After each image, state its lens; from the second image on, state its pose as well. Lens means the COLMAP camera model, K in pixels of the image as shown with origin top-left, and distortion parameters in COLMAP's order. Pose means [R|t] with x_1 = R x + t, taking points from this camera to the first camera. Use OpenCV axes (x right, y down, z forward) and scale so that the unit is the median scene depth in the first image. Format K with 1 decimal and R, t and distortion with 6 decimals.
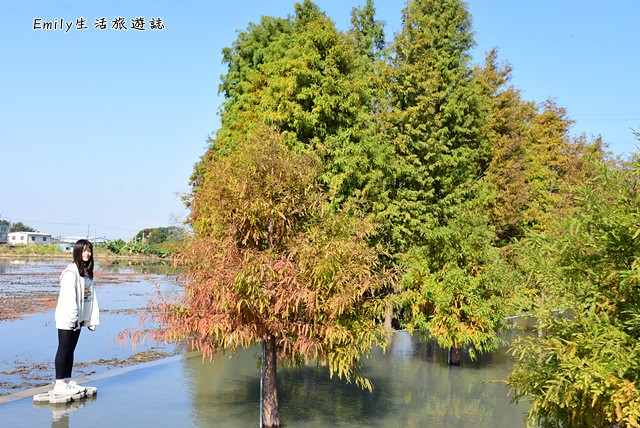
lens RADIAL K [[681.2, 0, 325.9], [0, 681.2, 217.2], [0, 0, 1]] dist [0.019691, 0.000000]
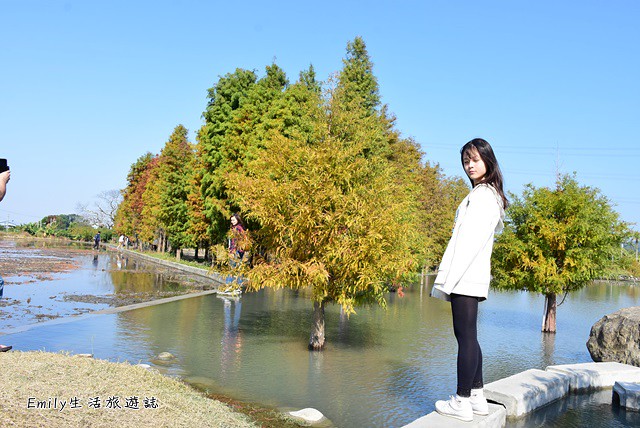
lens RADIAL K [[558.0, 0, 328.5], [0, 558.0, 225.5], [0, 0, 1]] dist [-0.011500, -0.006419]
pose [[0.973611, 0.034272, 0.225627, -0.174272], [-0.038754, 0.999129, 0.015462, 0.013173], [-0.224901, -0.023798, 0.974091, -0.228344]]
